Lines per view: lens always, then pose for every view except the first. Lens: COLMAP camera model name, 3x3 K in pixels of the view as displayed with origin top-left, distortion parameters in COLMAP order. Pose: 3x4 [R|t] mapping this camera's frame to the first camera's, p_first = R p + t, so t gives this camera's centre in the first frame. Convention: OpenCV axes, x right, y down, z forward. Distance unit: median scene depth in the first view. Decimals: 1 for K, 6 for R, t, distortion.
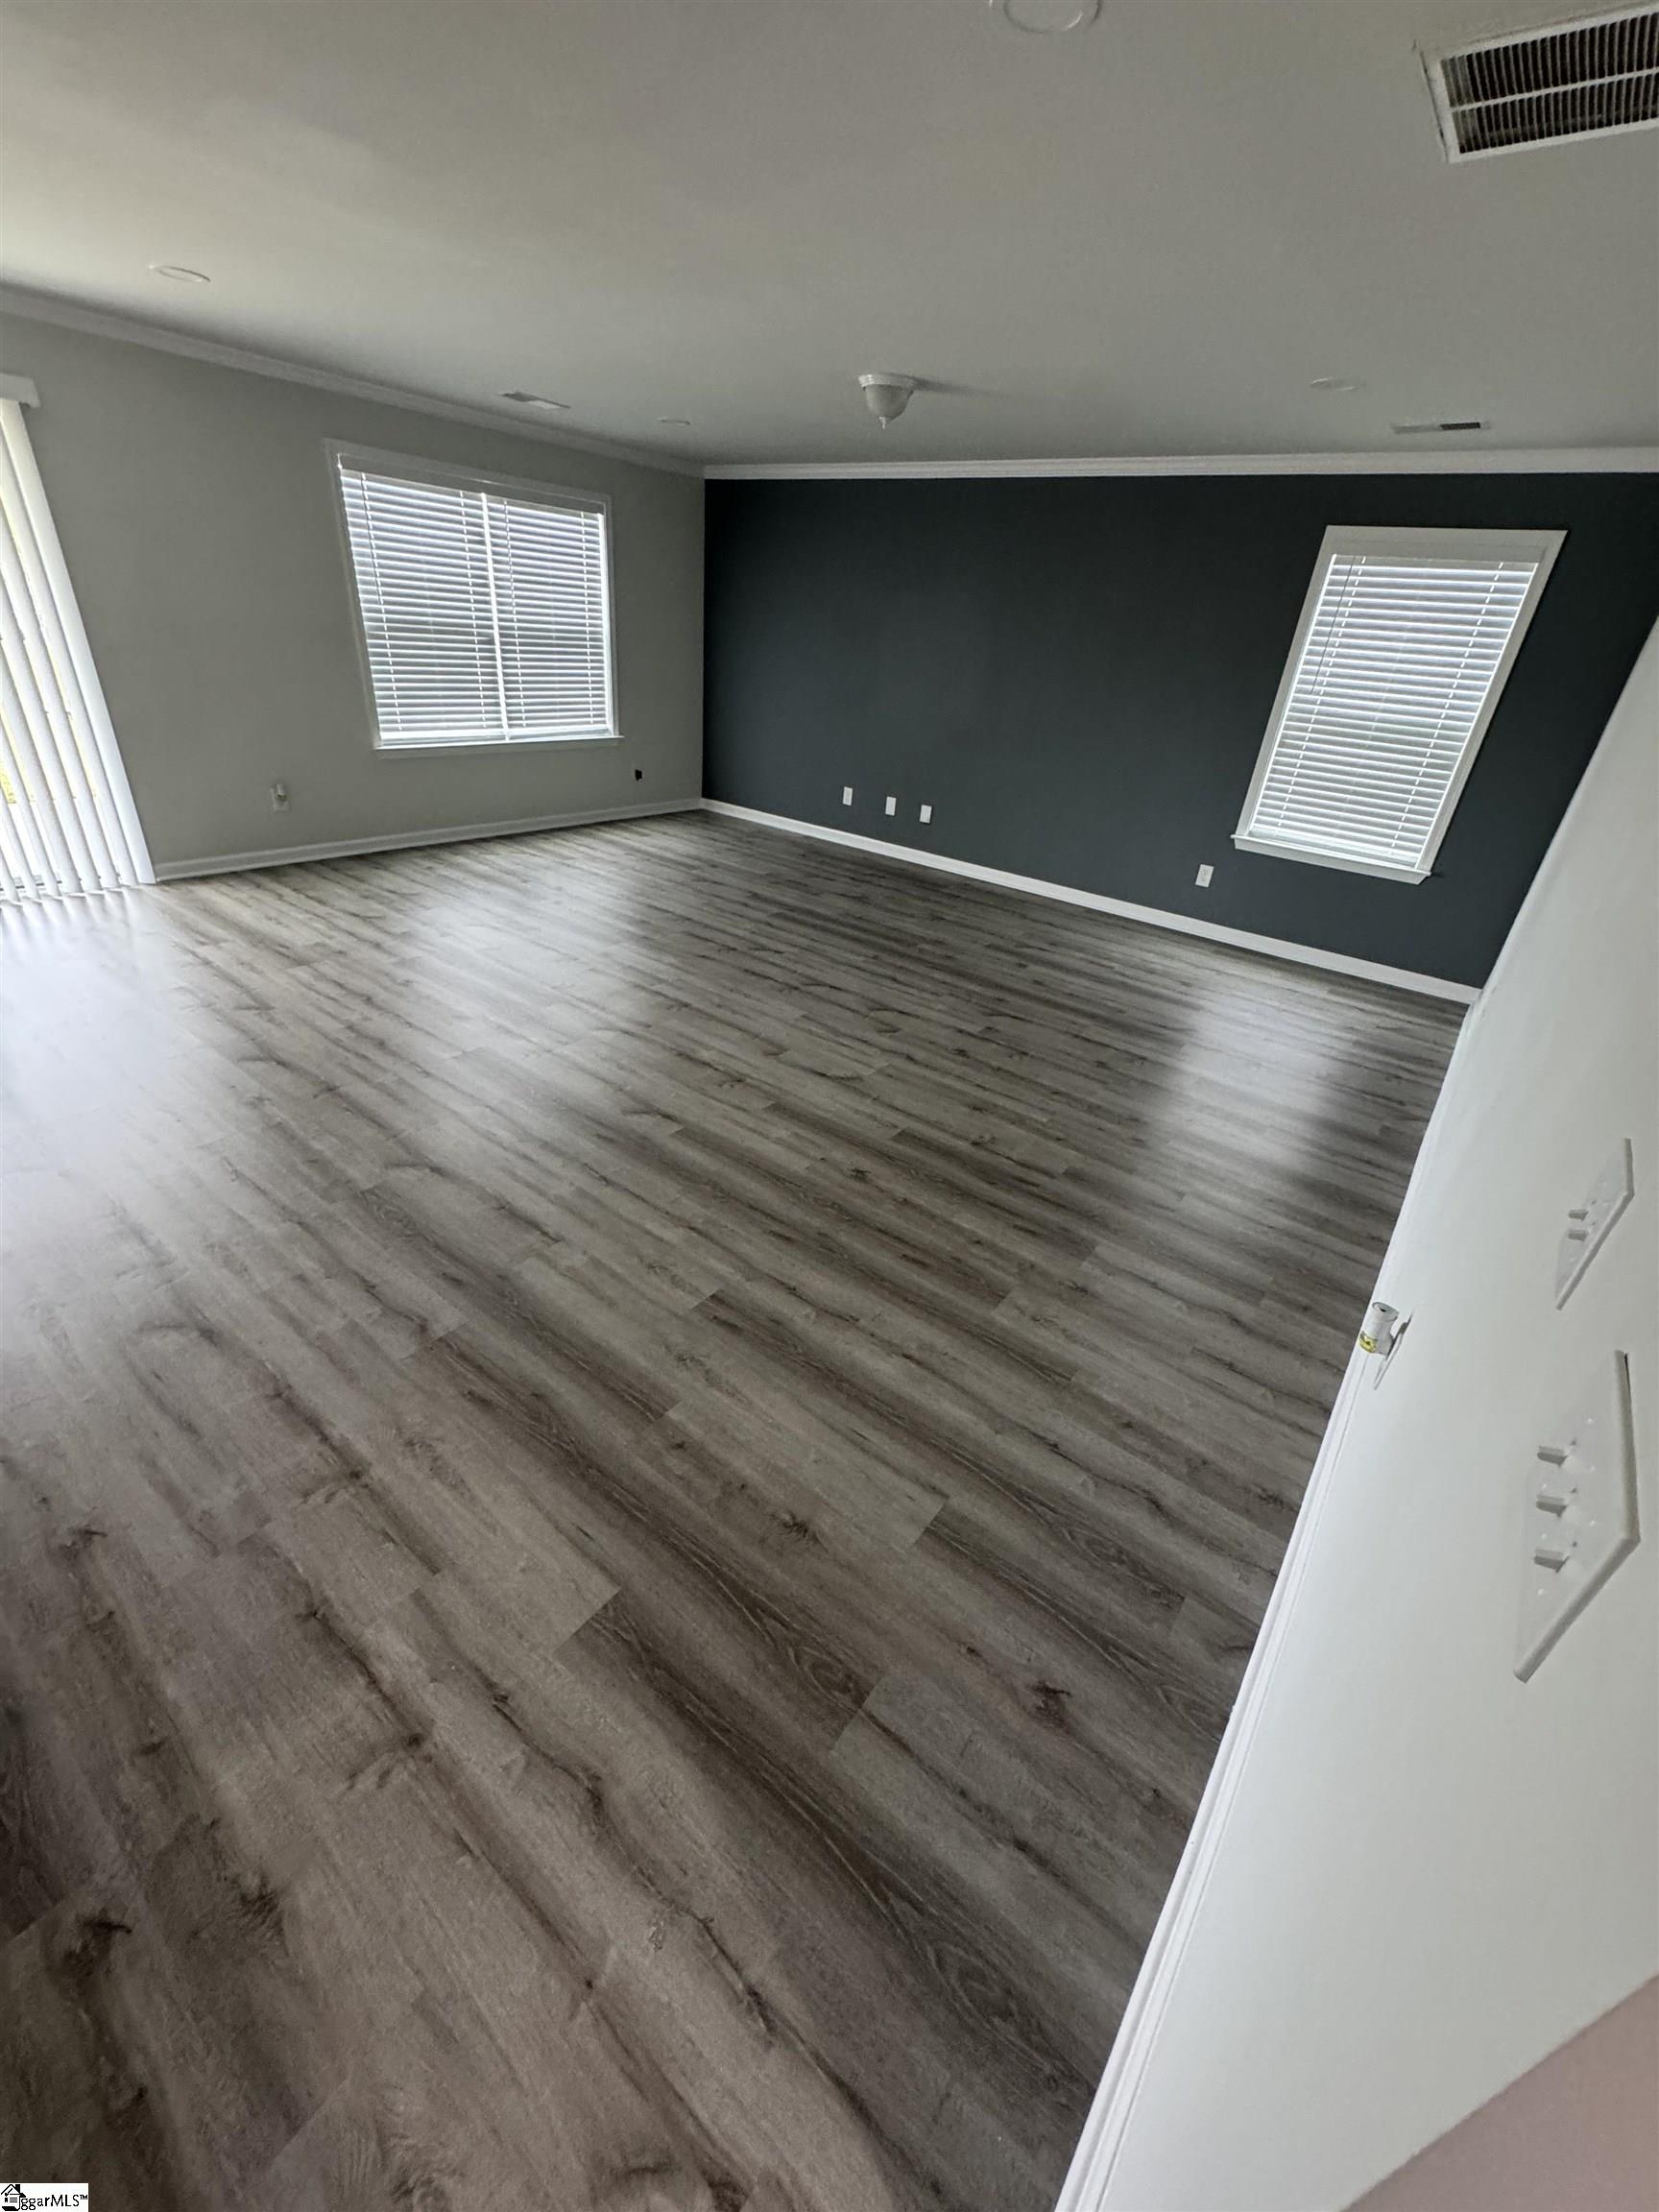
lens RADIAL K [[878.9, 0, 834.2], [0, 878.9, 1105.0], [0, 0, 1]] dist [-0.003664, 0.001310]
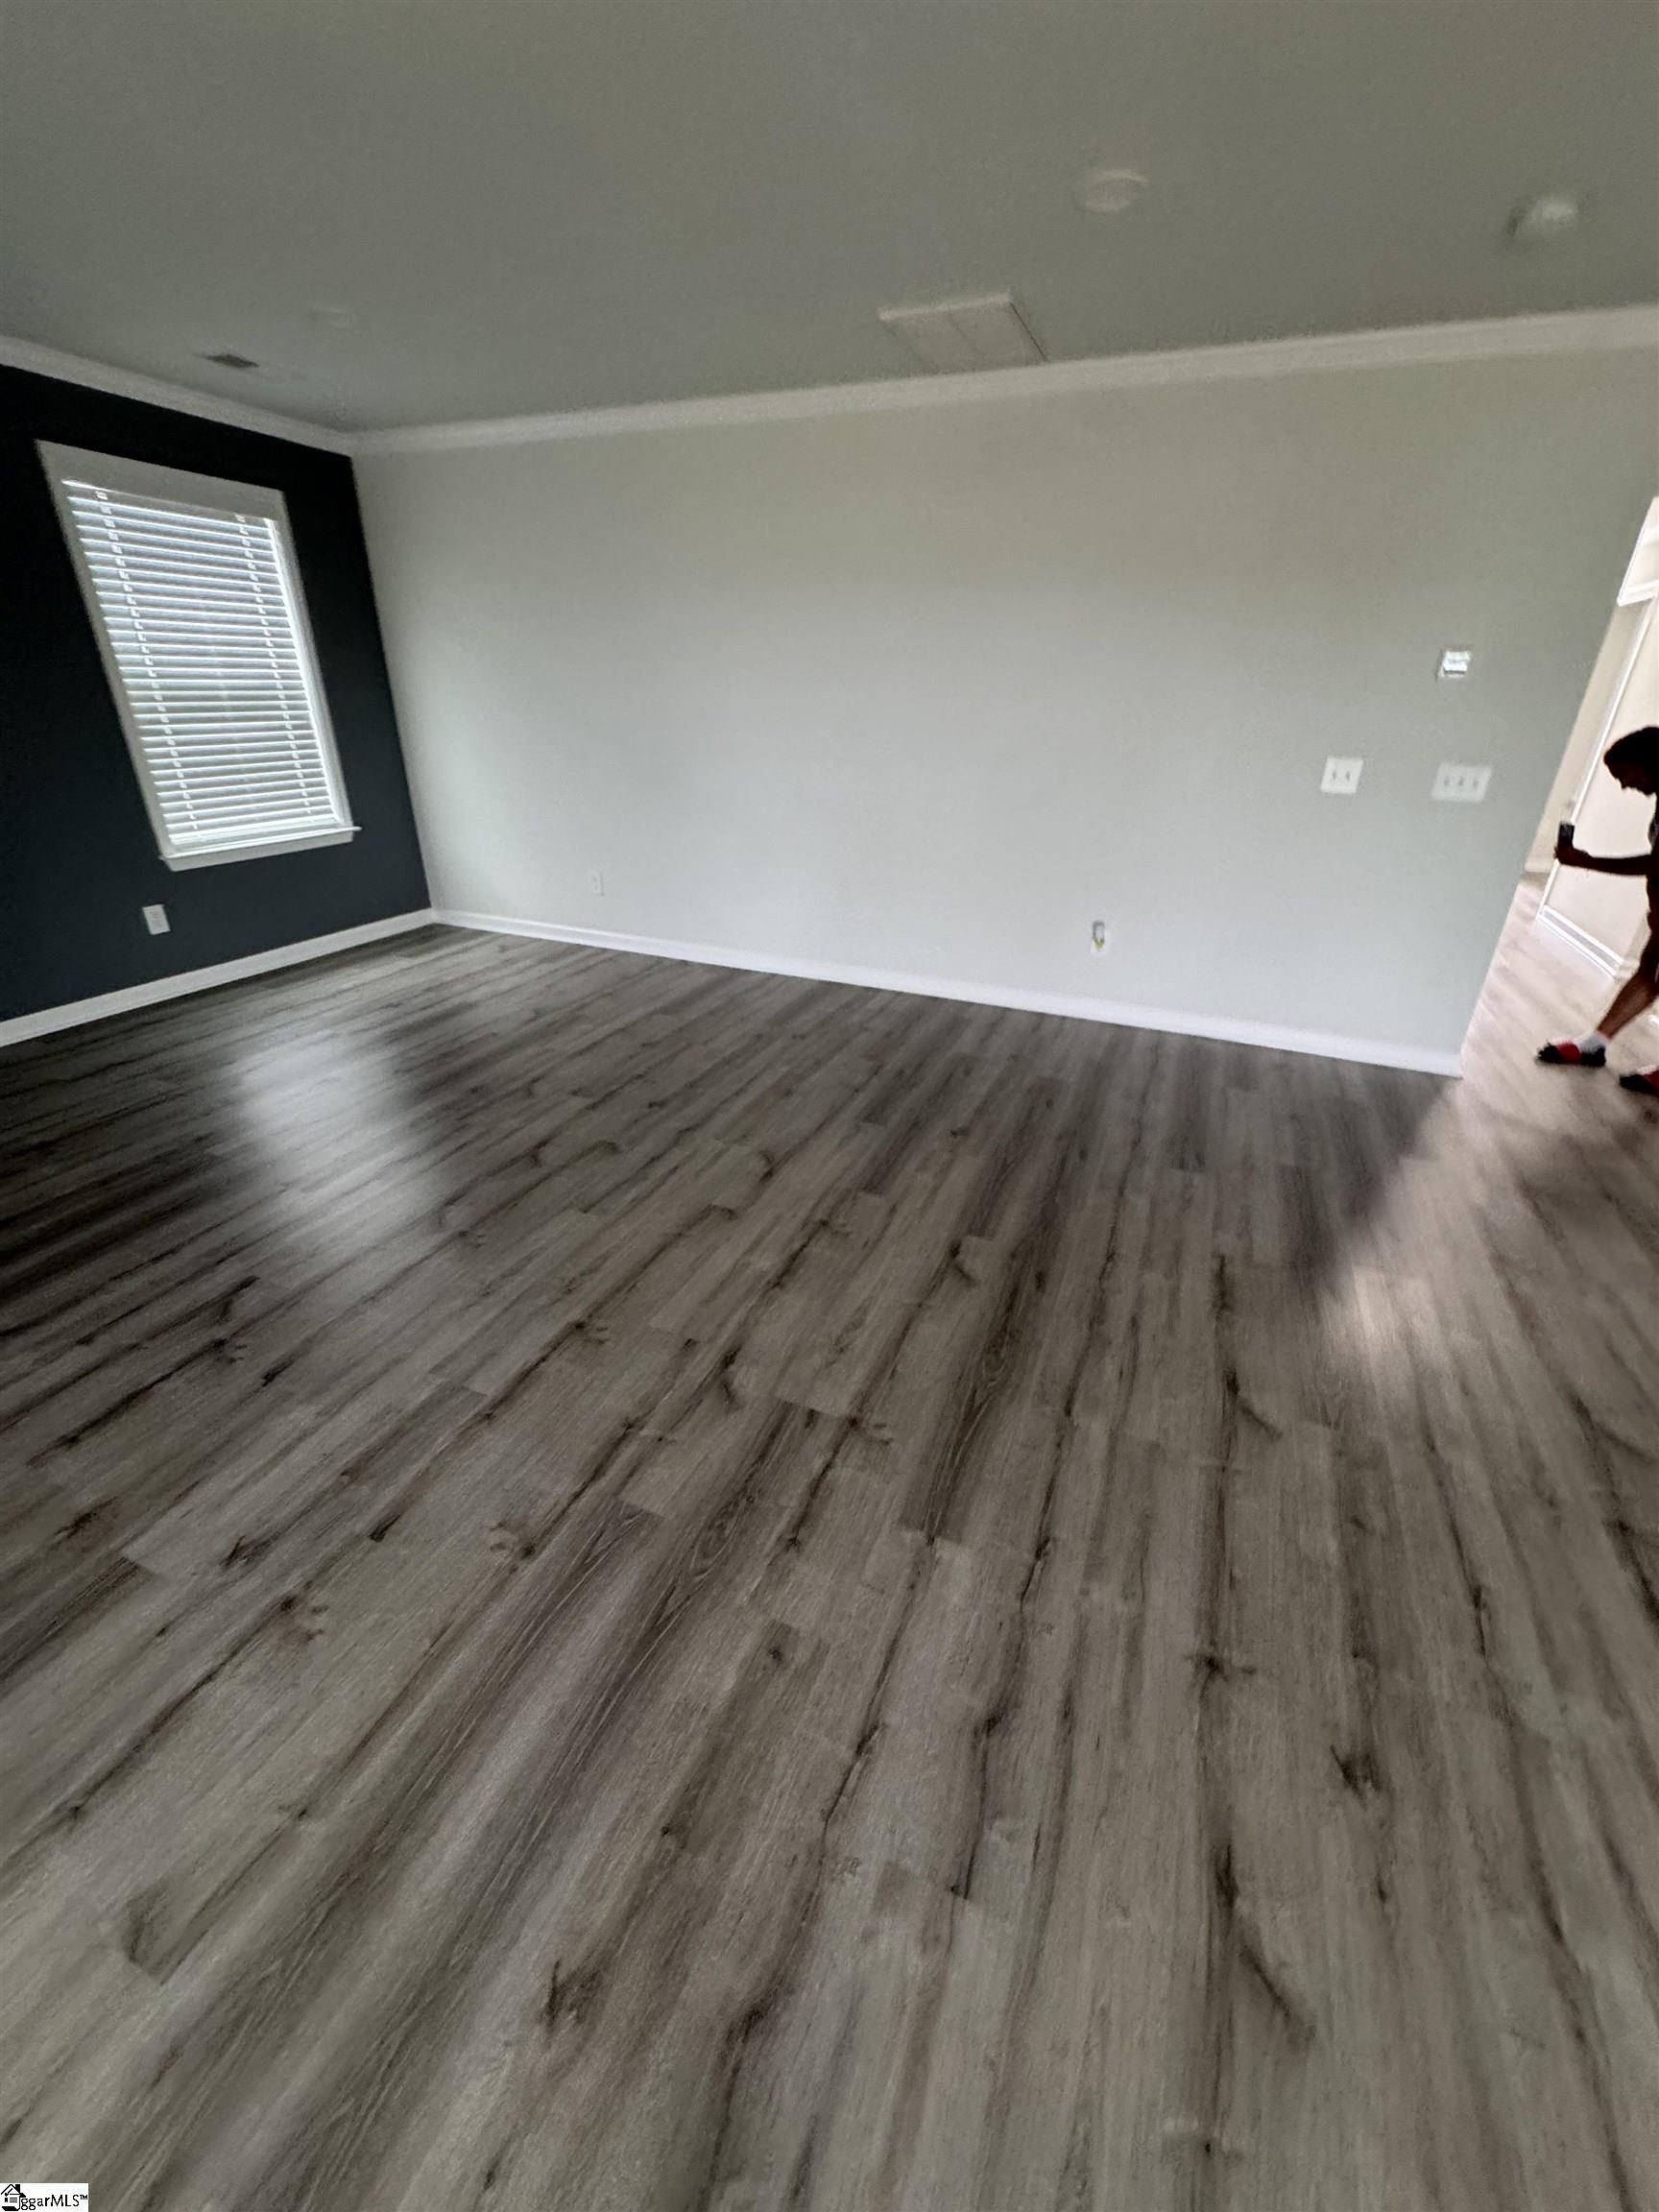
lens RADIAL K [[878.9, 0, 844.7], [0, 878.9, 1100.9], [0, 0, 1]] dist [-0.003664, 0.001310]
pose [[-0.256012, -0.492221, 0.831971, -0.487238], [0.429968, 0.712849, 0.554053, -0.363370], [-0.865786, 0.499565, 0.029141, 0.642423]]
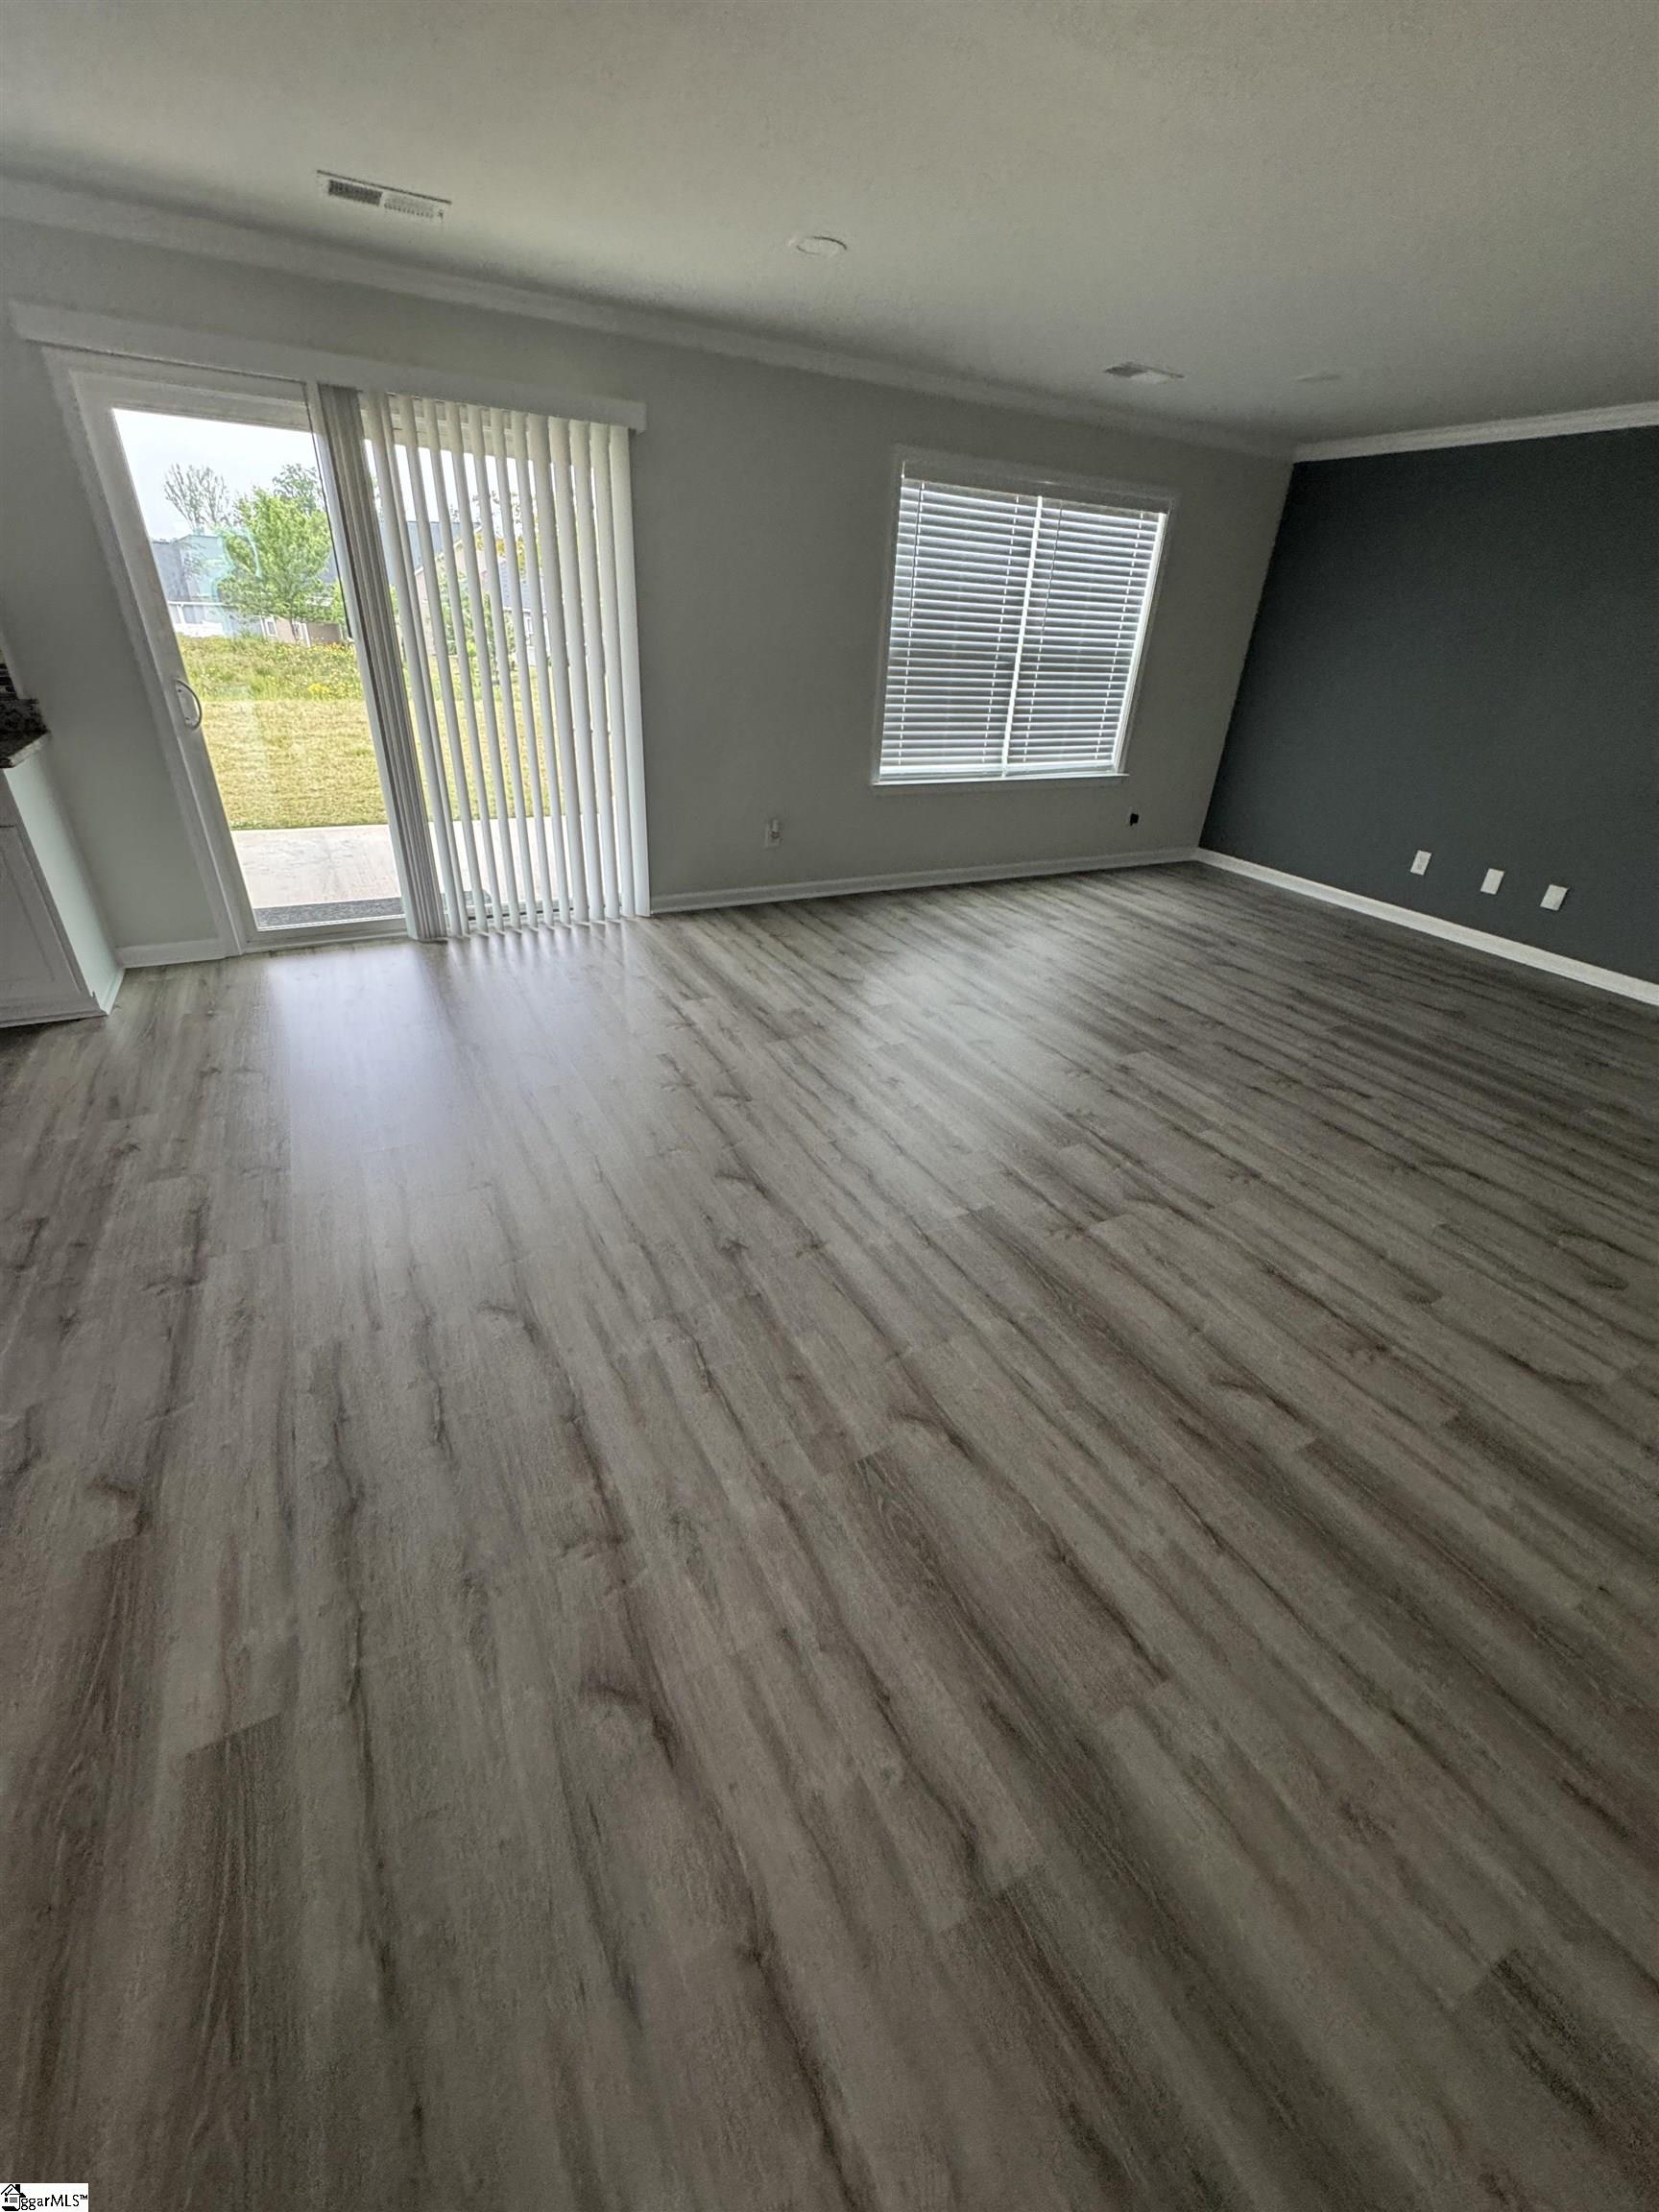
lens RADIAL K [[878.9, 0, 832.4], [0, 878.9, 1102.0], [0, 0, 1]] dist [-0.003664, 0.001310]
pose [[0.911927, 0.171828, -0.372646, -0.186749], [-0.179163, 0.983703, 0.015147, -0.100473], [0.369175, 0.052952, 0.927850, 0.177556]]
